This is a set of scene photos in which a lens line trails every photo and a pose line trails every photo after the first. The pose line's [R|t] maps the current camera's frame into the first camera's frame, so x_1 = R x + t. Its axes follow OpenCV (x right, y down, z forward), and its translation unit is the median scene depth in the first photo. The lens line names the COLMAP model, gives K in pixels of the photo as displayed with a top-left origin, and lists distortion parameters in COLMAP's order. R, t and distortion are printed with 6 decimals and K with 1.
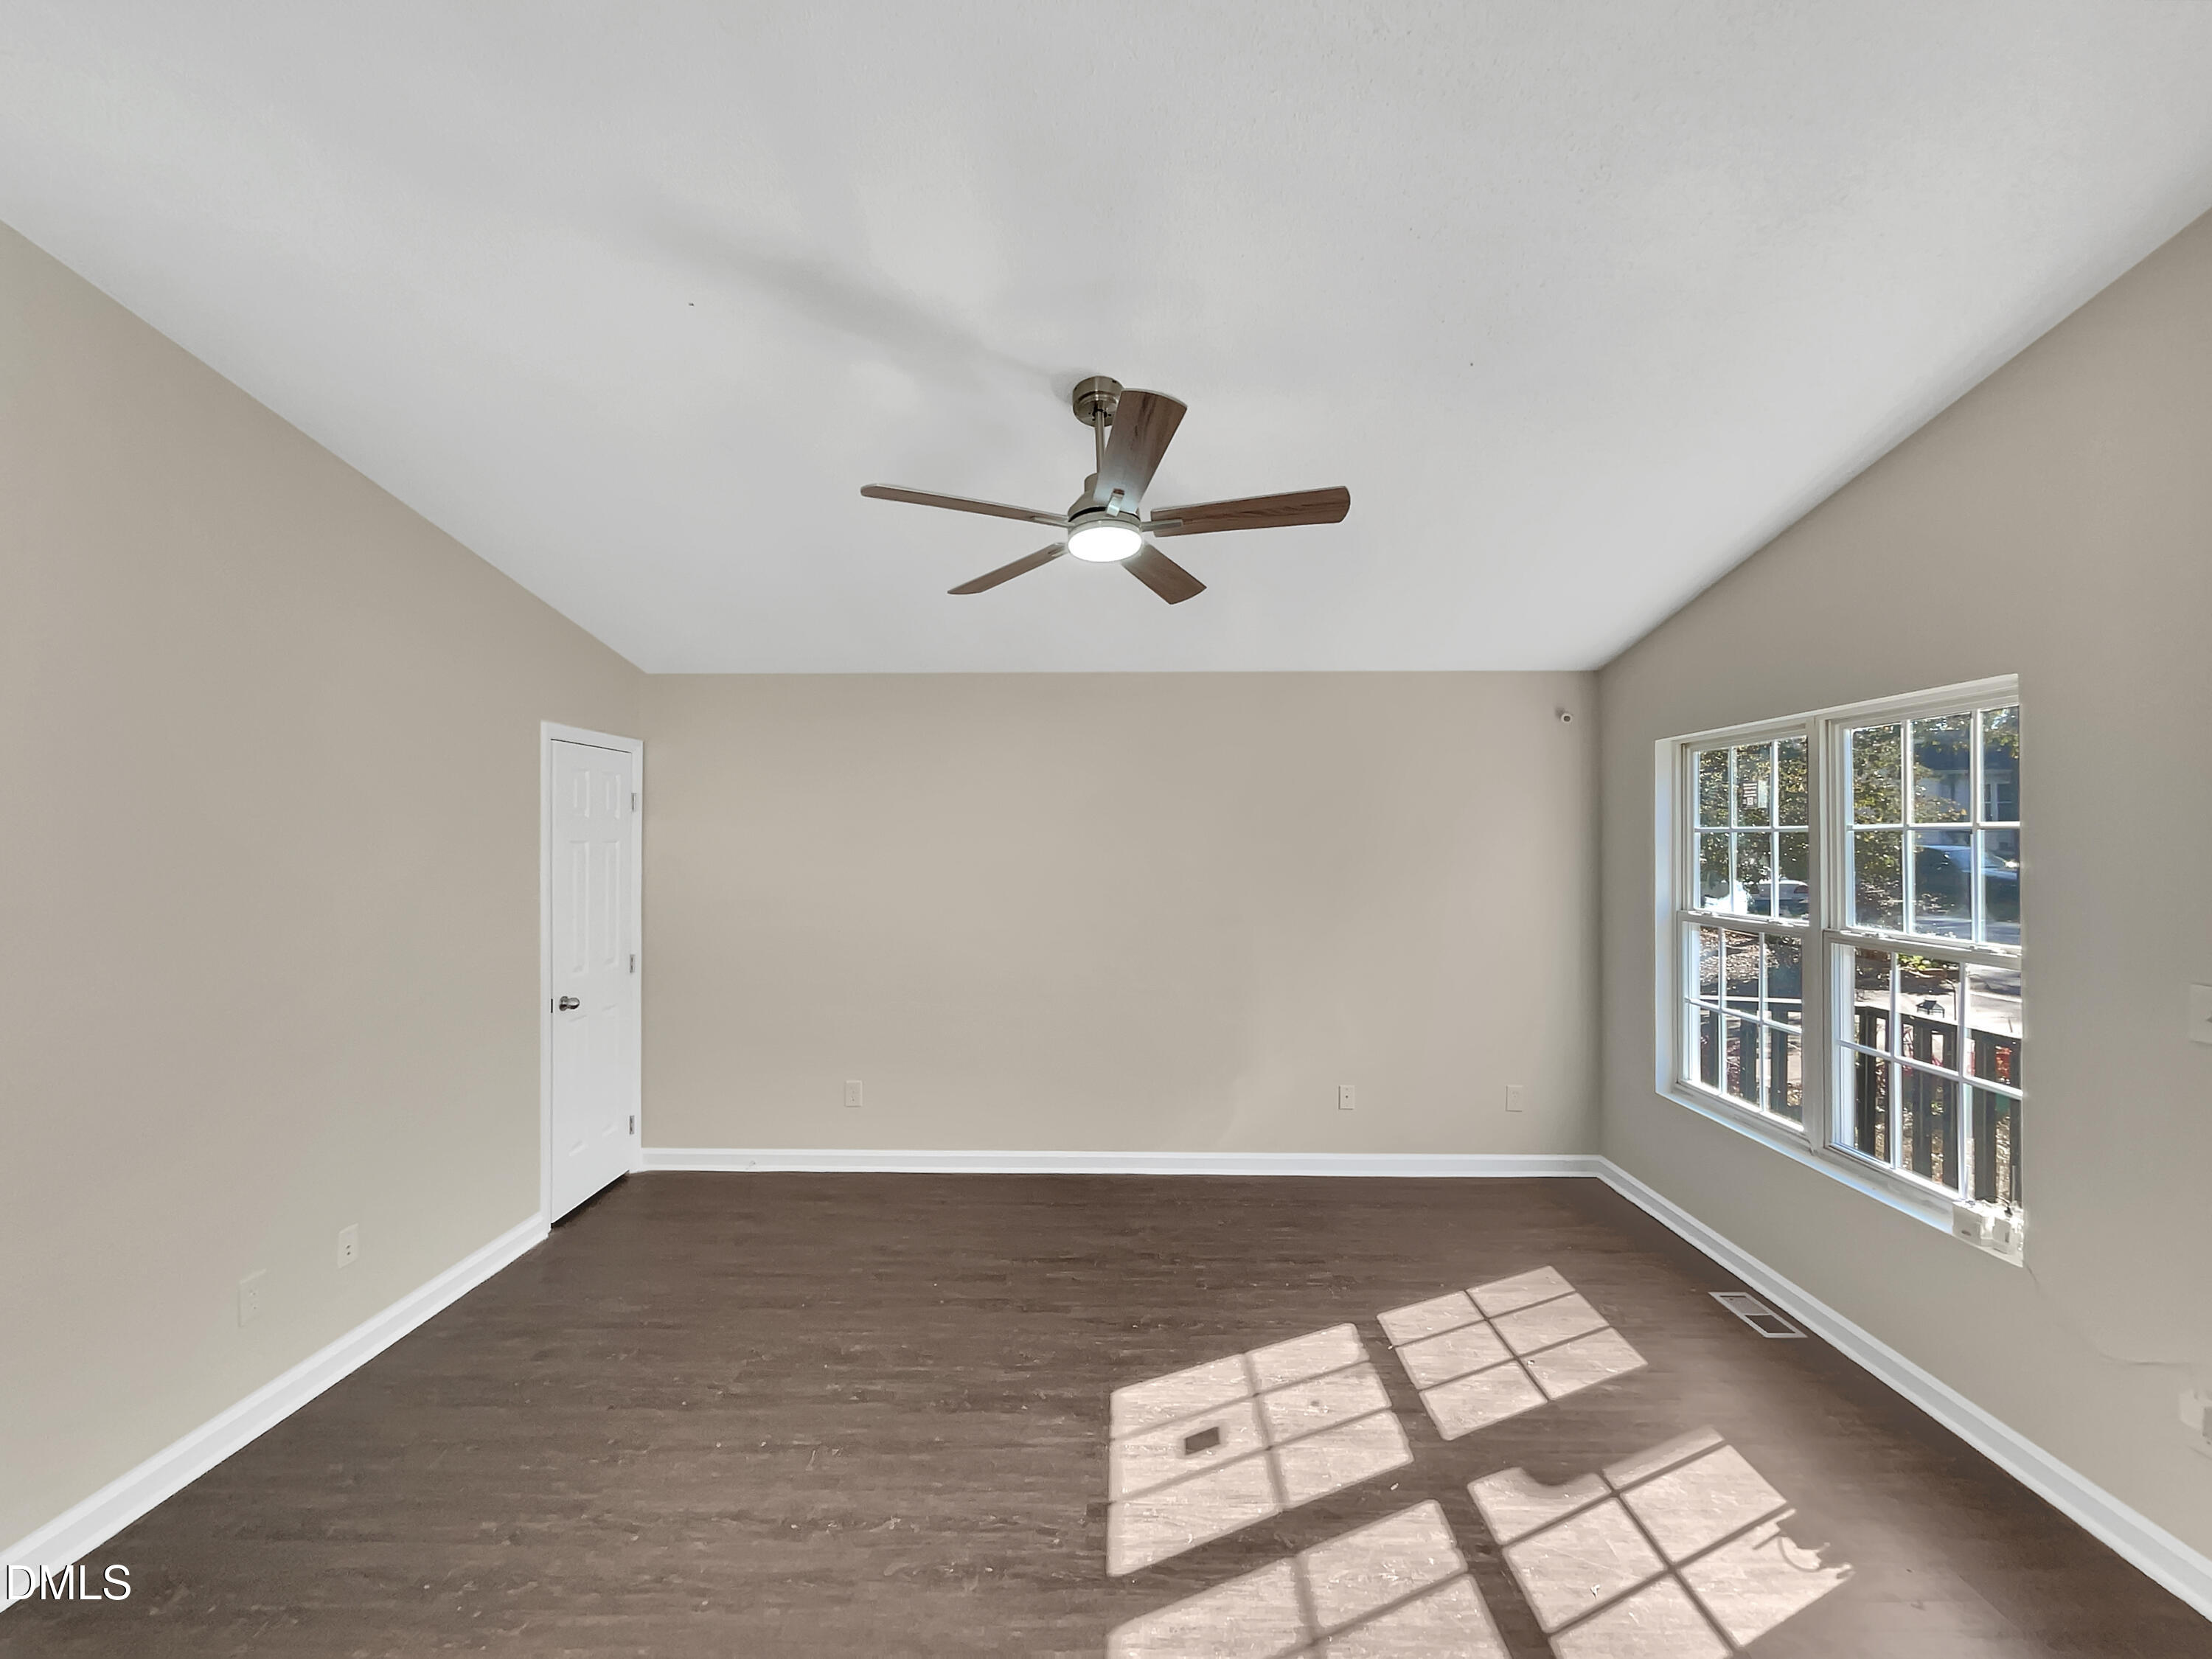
lens RADIAL K [[908.4, 0, 1111.3], [0, 908.4, 835.0], [0, 0, 1]] dist [0.001202, 0.000162]
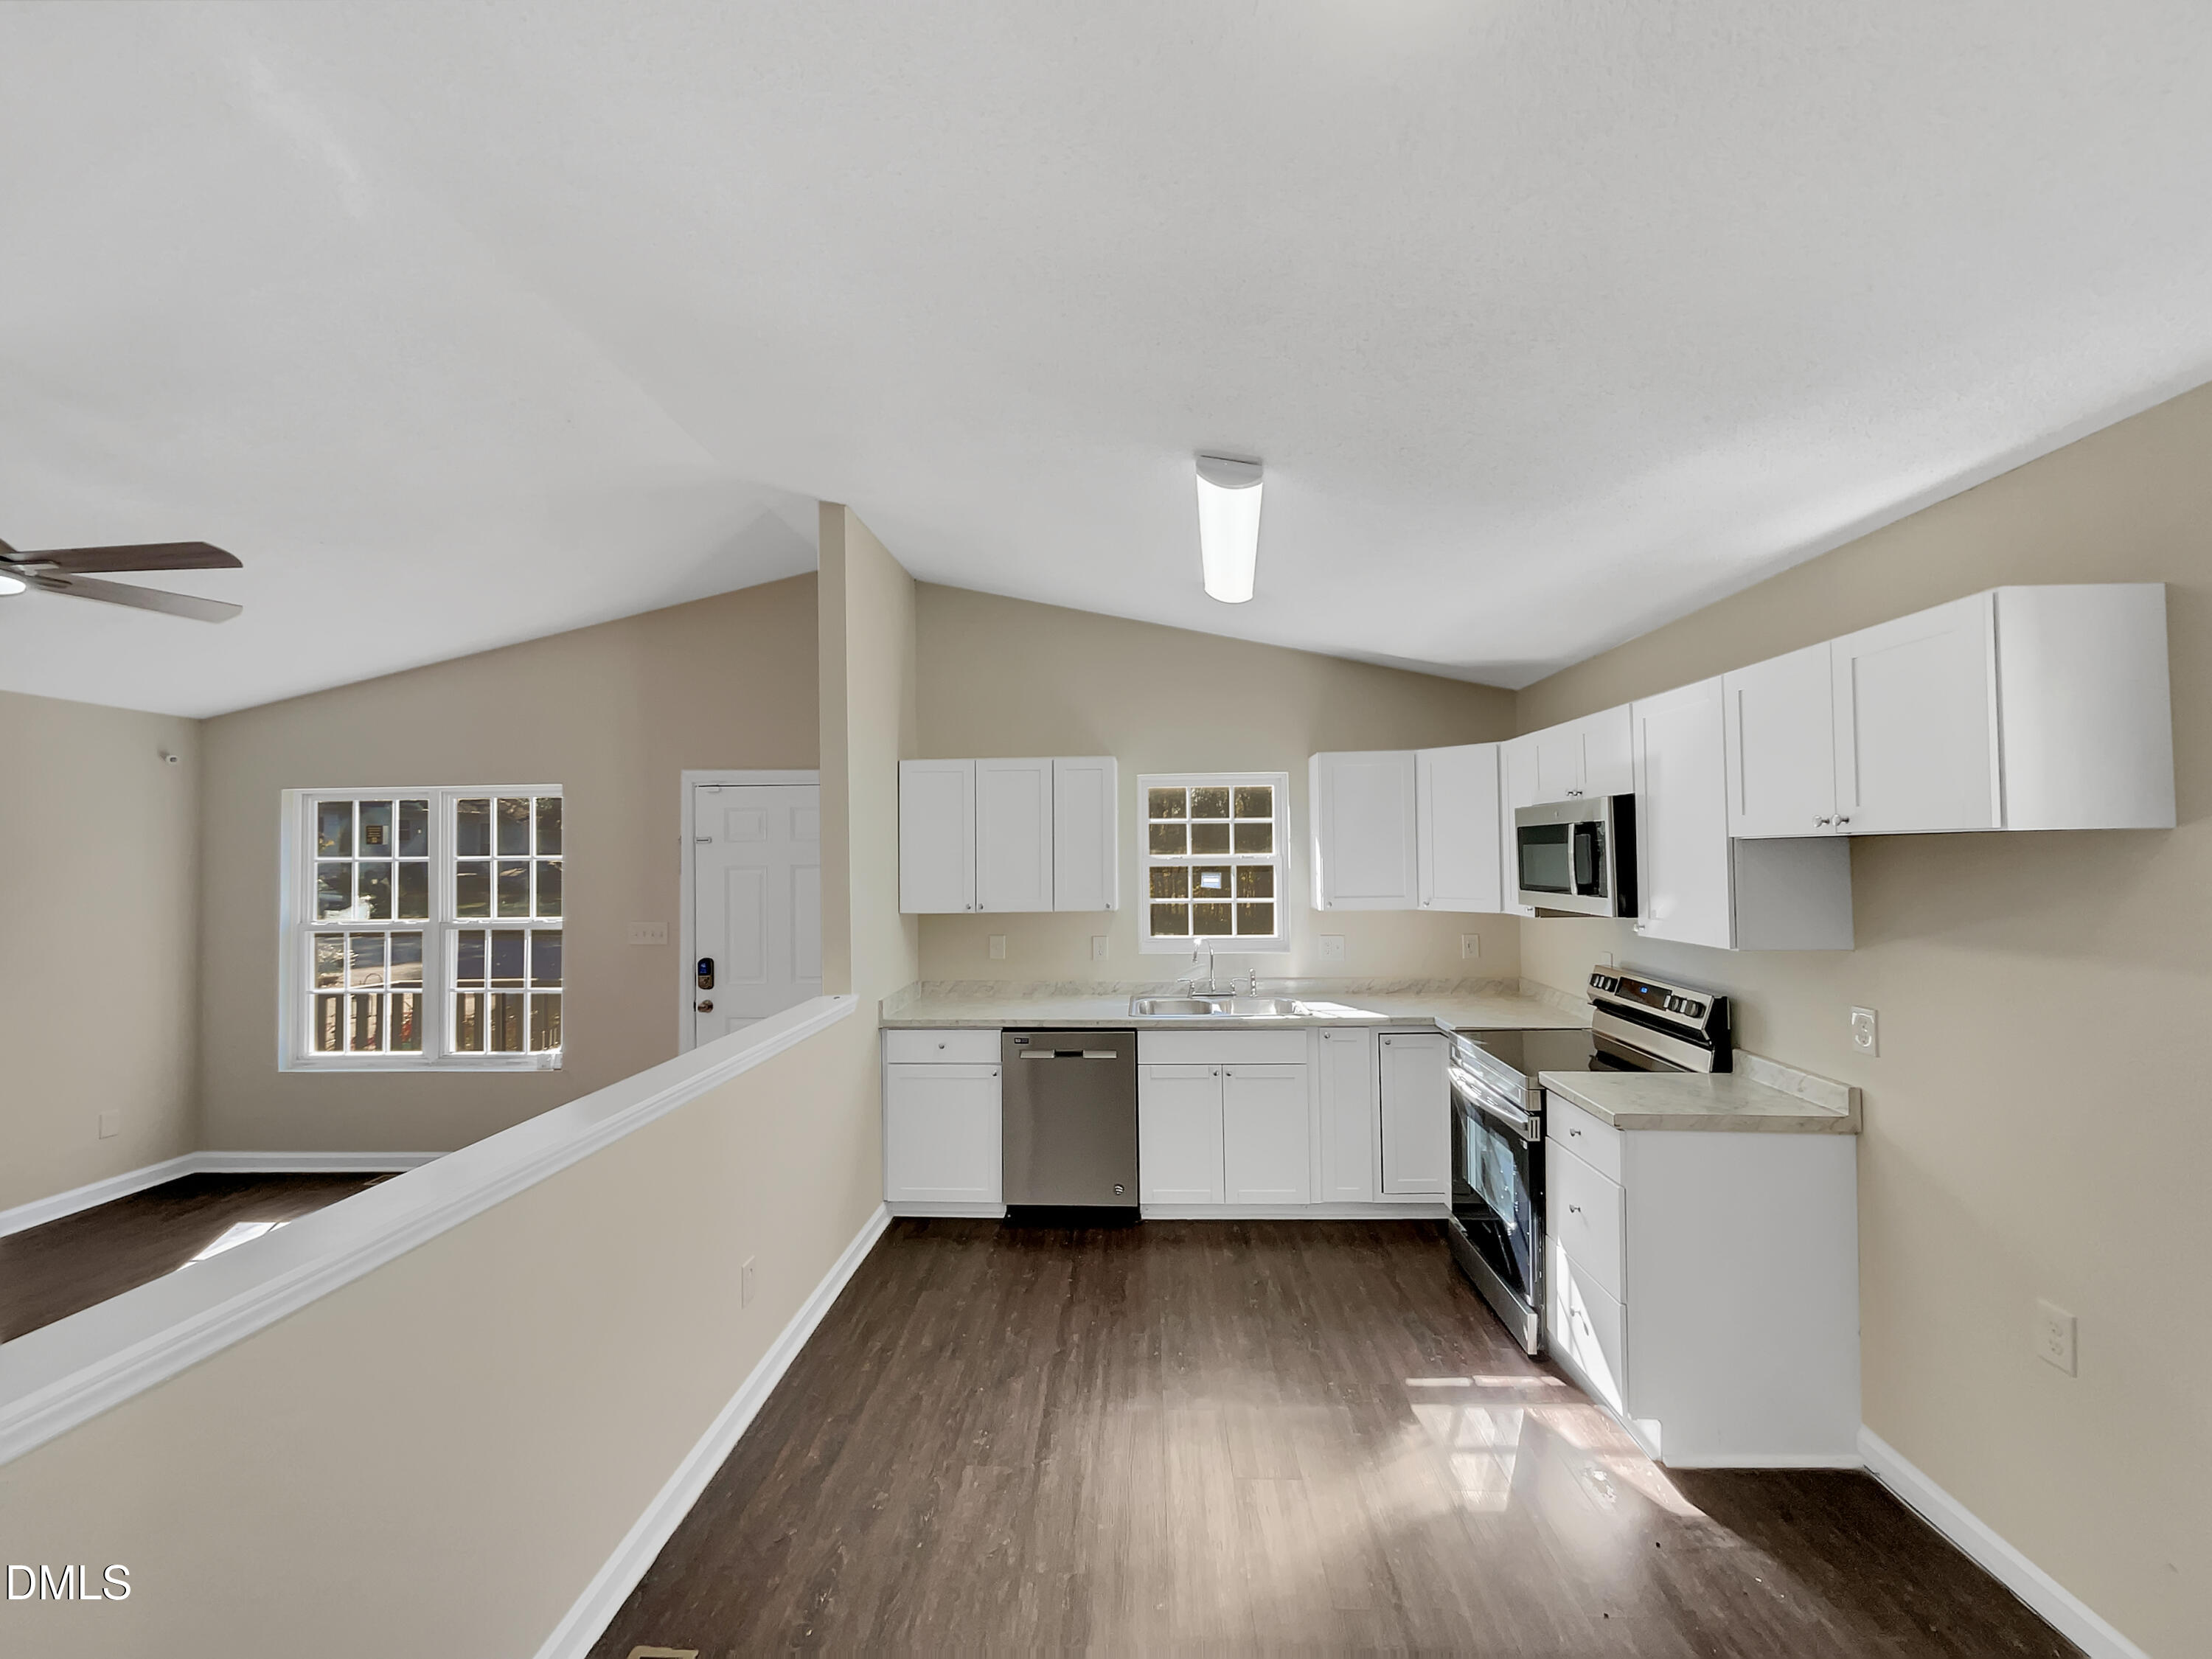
lens RADIAL K [[908.4, 0, 1111.3], [0, 908.4, 835.0], [0, 0, 1]] dist [0.001202, 0.000162]
pose [[0.031803, 0.018652, 0.999320, -0.728110], [0.012472, 0.999741, -0.019057, -0.003723], [-0.999416, 0.013070, 0.031562, -0.219277]]
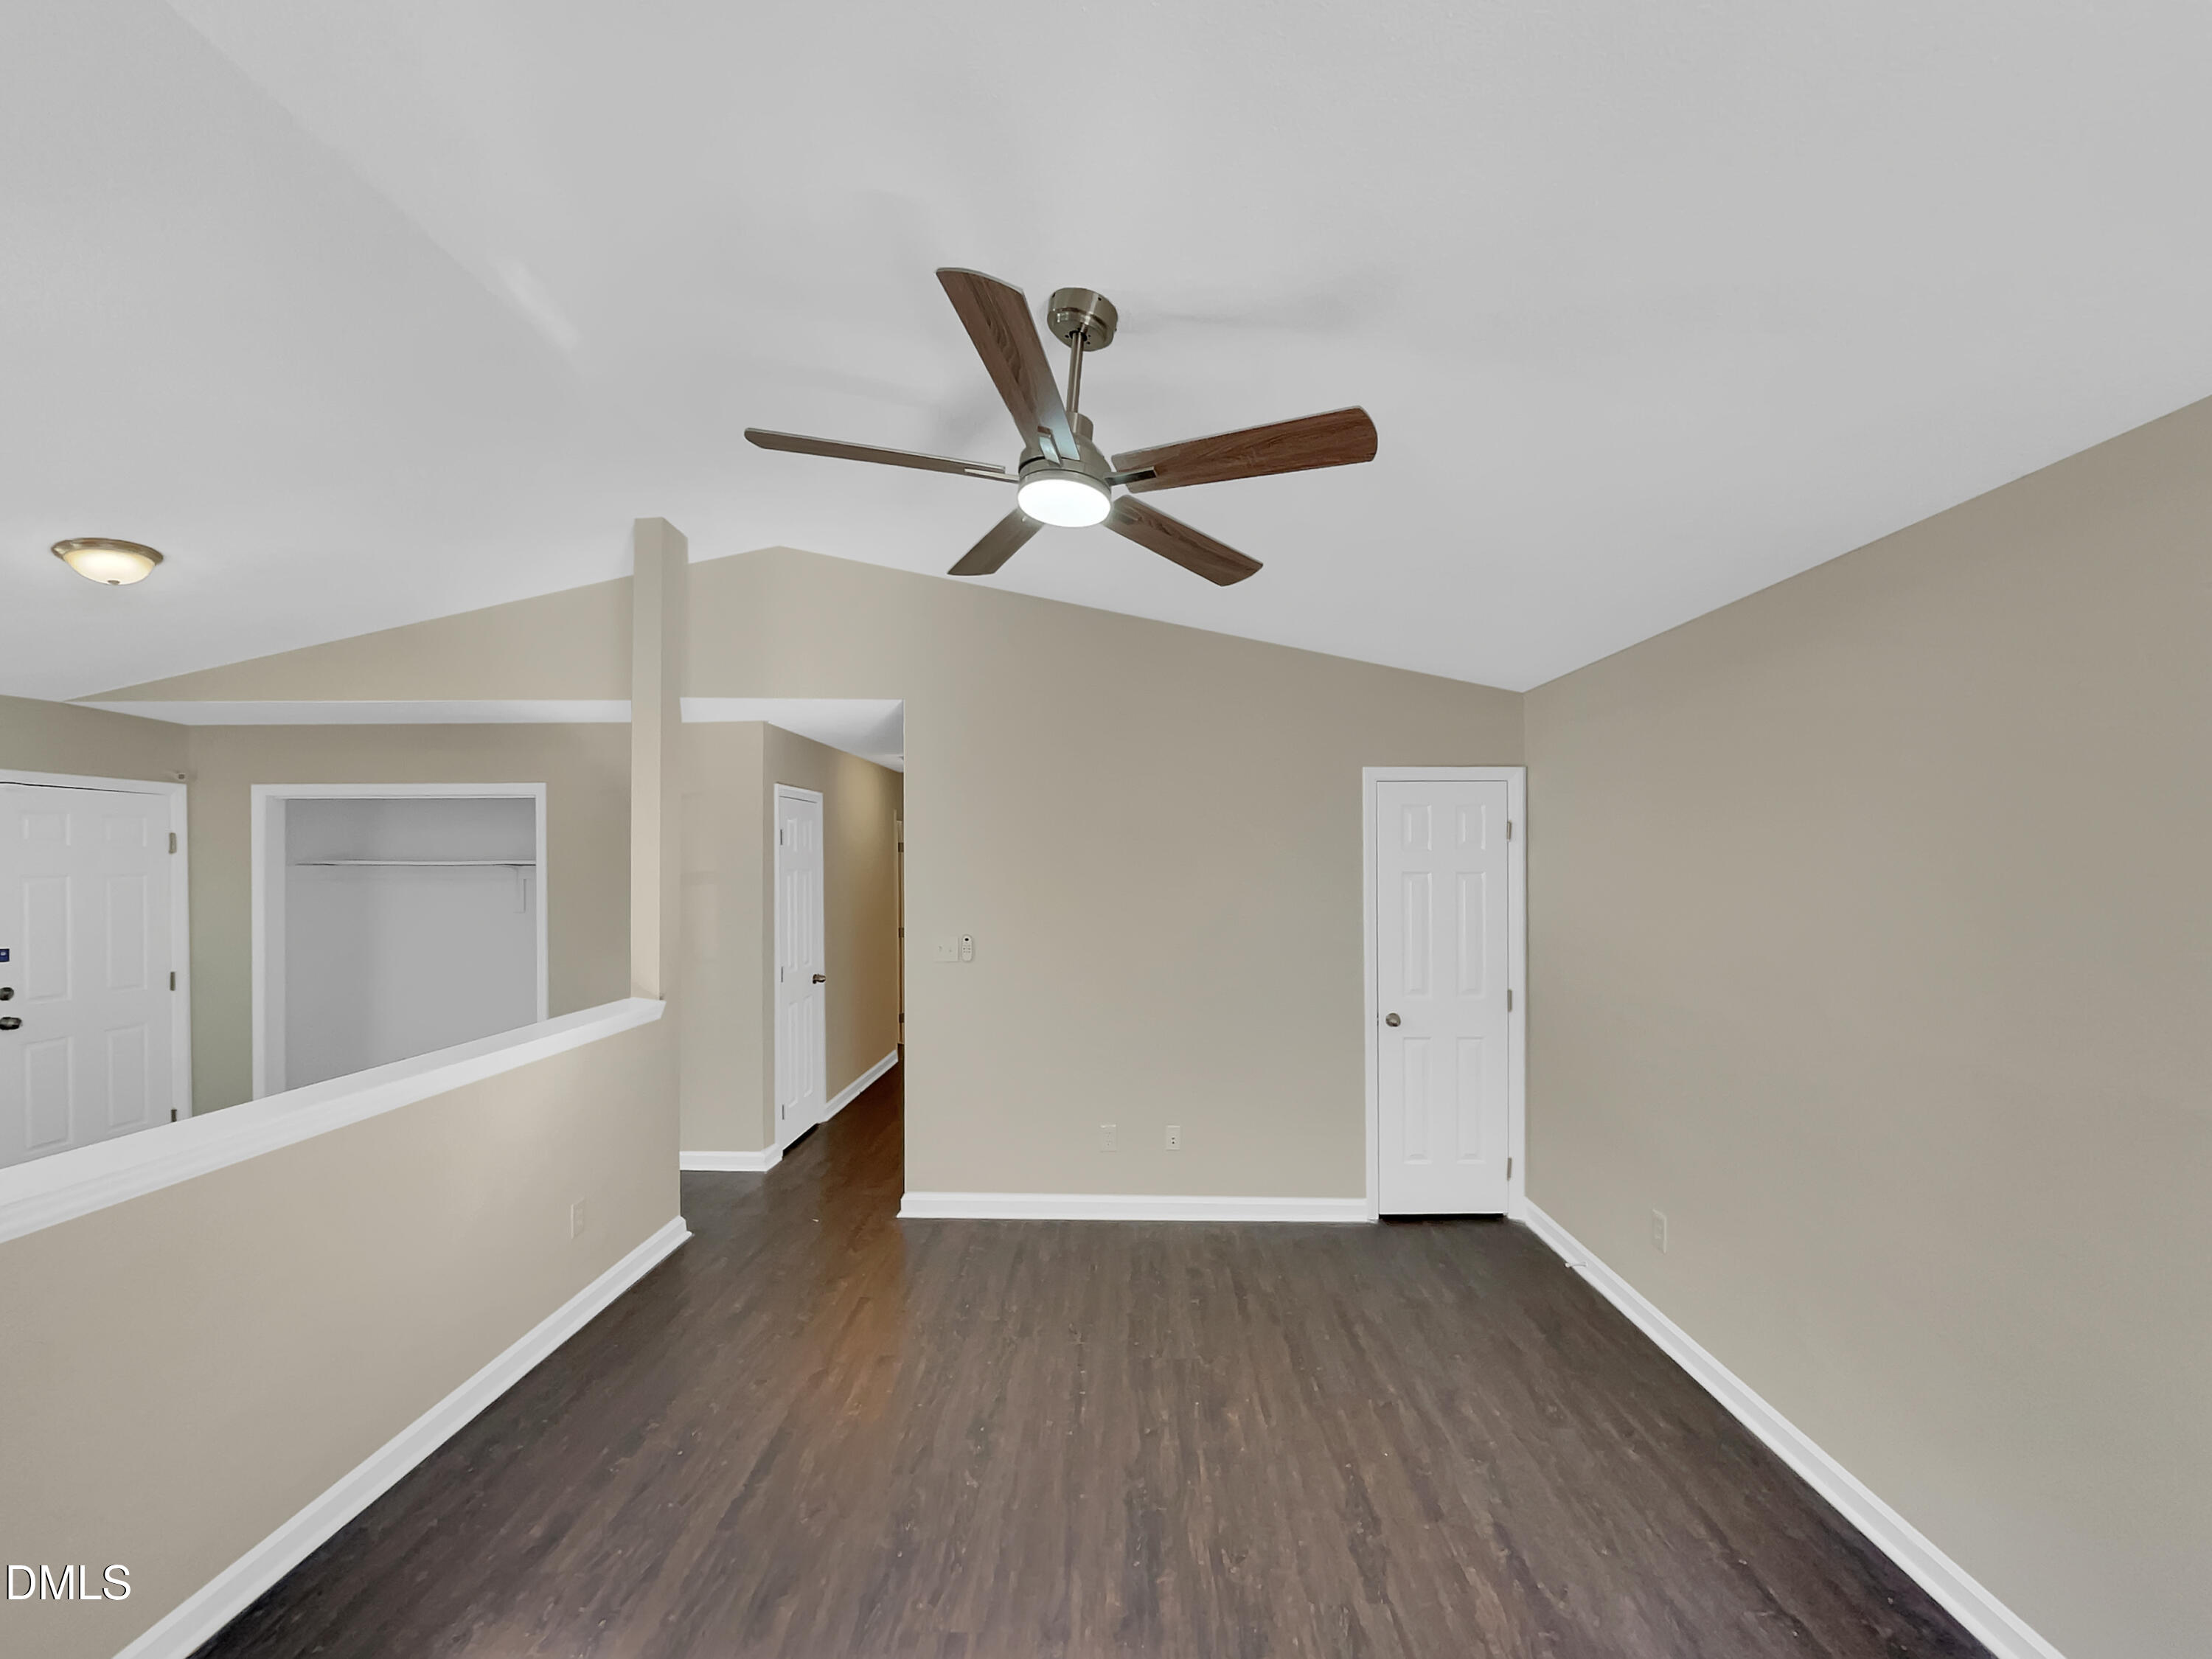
lens RADIAL K [[908.4, 0, 1111.3], [0, 908.4, 835.0], [0, 0, 1]] dist [0.001202, 0.000162]
pose [[-0.019471, -0.037162, -0.999120, 0.619597], [0.002942, 0.999303, -0.037226, 0.002353], [0.999806, -0.003664, -0.019348, 0.821895]]
